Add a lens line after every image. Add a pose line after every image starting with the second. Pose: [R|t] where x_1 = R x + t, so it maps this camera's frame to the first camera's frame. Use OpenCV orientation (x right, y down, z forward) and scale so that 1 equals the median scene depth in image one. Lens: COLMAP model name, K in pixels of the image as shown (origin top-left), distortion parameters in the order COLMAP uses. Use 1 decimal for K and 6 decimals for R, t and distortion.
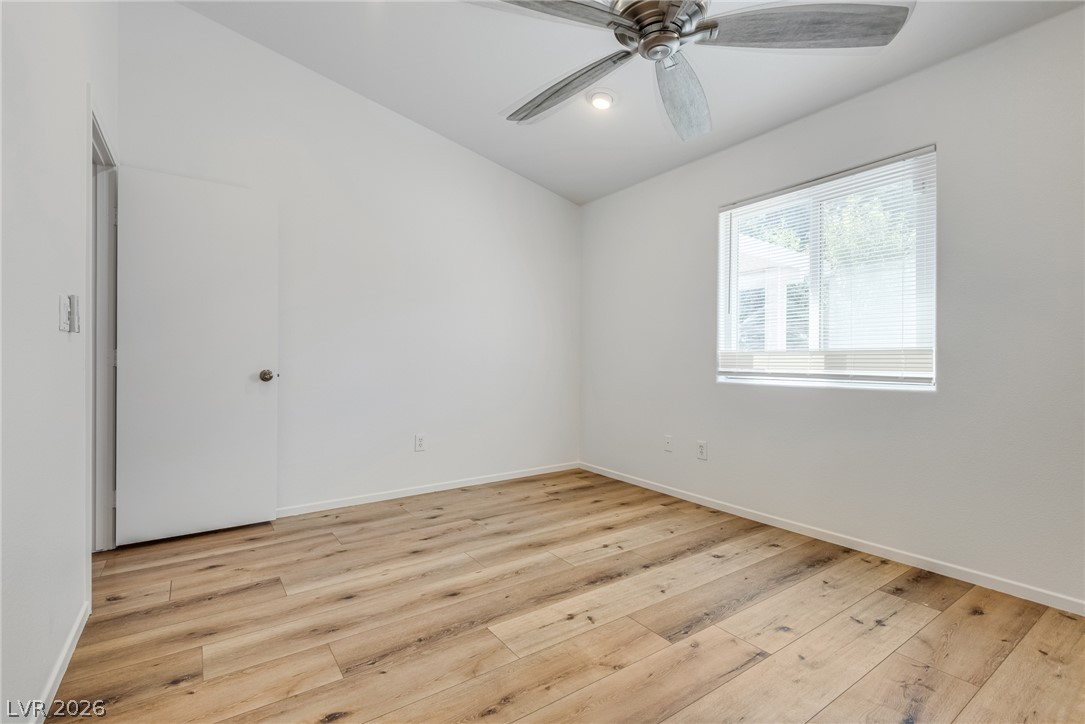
lens RADIAL K [[499.8, 0, 542.5], [0, 499.8, 362.0], [0, 0, 1]] dist [0.022545, -0.001077]
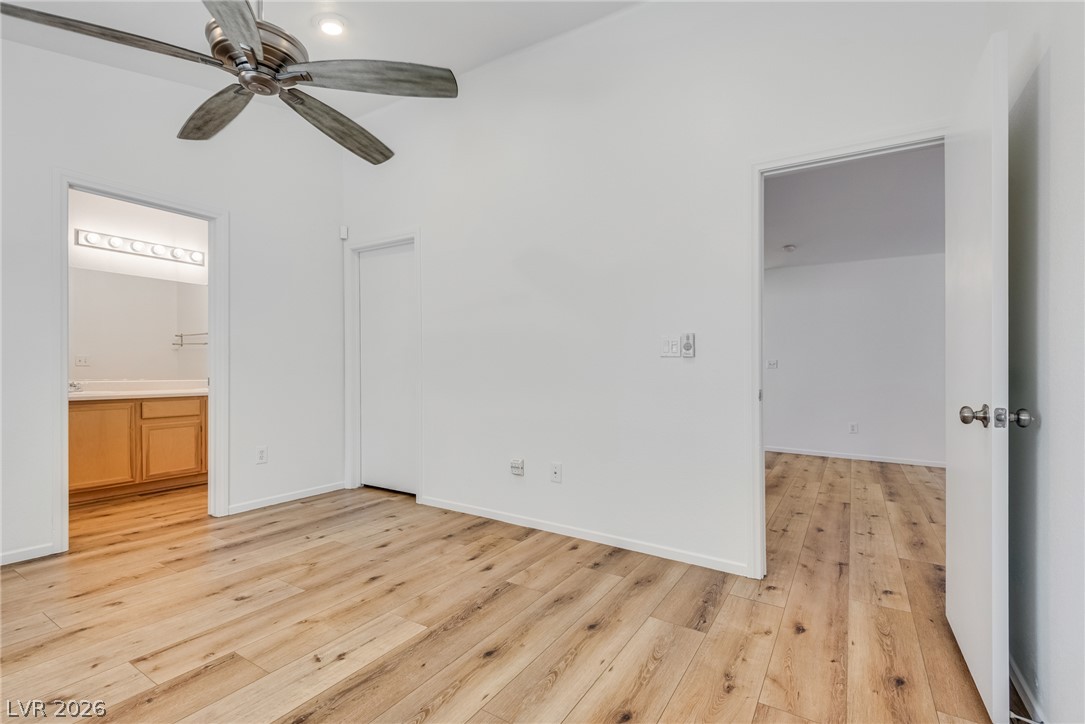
lens RADIAL K [[496.5, 0, 533.0], [0, 496.5, 369.0], [0, 0, 1]] dist [0.006310, -0.001180]
pose [[-0.927886, -0.017678, -0.372444, 0.069486], [-0.021693, 0.999743, 0.006593, -0.017000], [0.372232, 0.014197, -0.928031, 1.726099]]
